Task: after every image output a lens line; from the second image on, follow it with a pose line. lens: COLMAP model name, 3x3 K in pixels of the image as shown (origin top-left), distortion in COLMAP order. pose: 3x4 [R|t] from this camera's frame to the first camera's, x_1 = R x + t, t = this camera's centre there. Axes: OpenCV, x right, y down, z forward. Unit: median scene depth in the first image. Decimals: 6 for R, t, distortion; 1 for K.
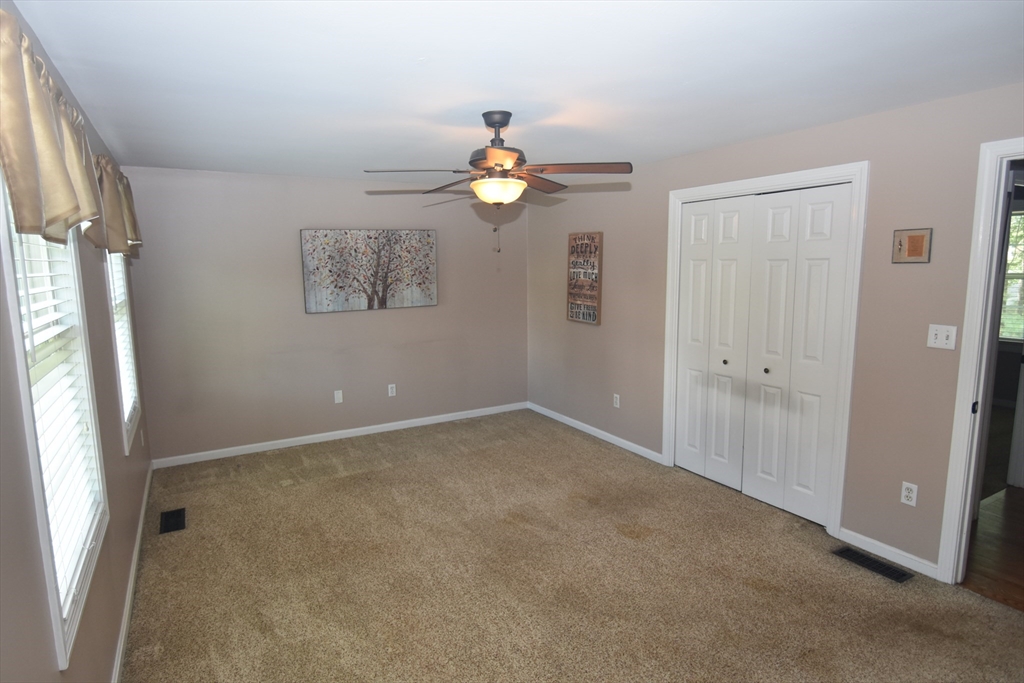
lens RADIAL K [[557.2, 0, 504.9], [0, 557.2, 339.6], [0, 0, 1]] dist [0.010980, -0.012696]
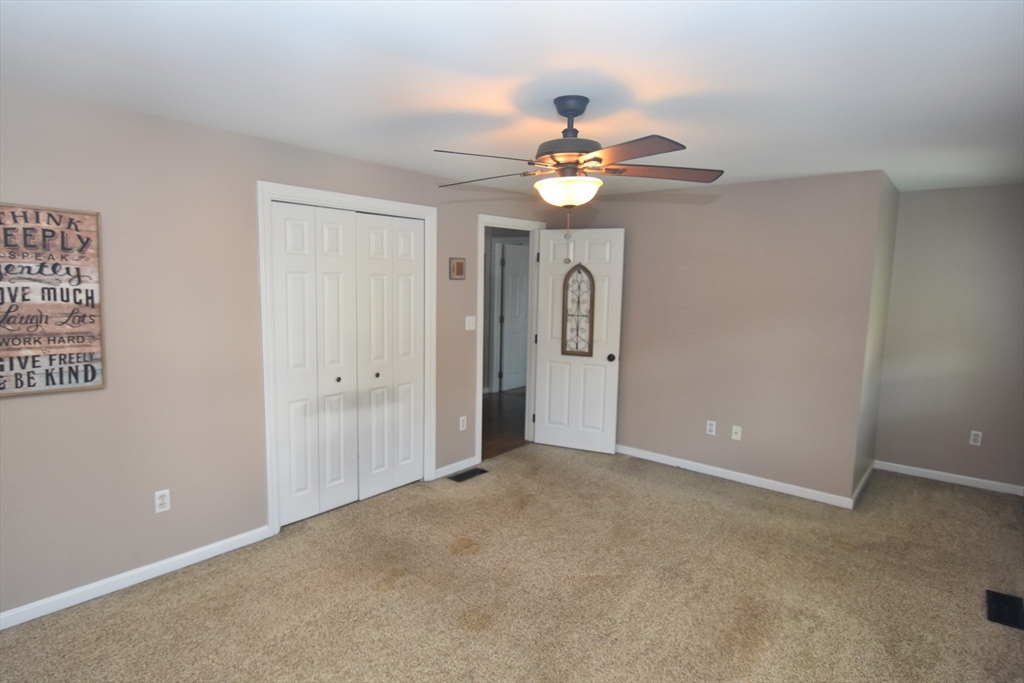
lens RADIAL K [[557.2, 0, 506.7], [0, 557.2, 338.0], [0, 0, 1]] dist [0.010980, -0.012696]
pose [[-0.350228, -0.099246, 0.931392, -0.468281], [0.108254, 0.983418, 0.145497, -0.109334], [-0.930388, 0.151784, -0.333676, 0.822591]]
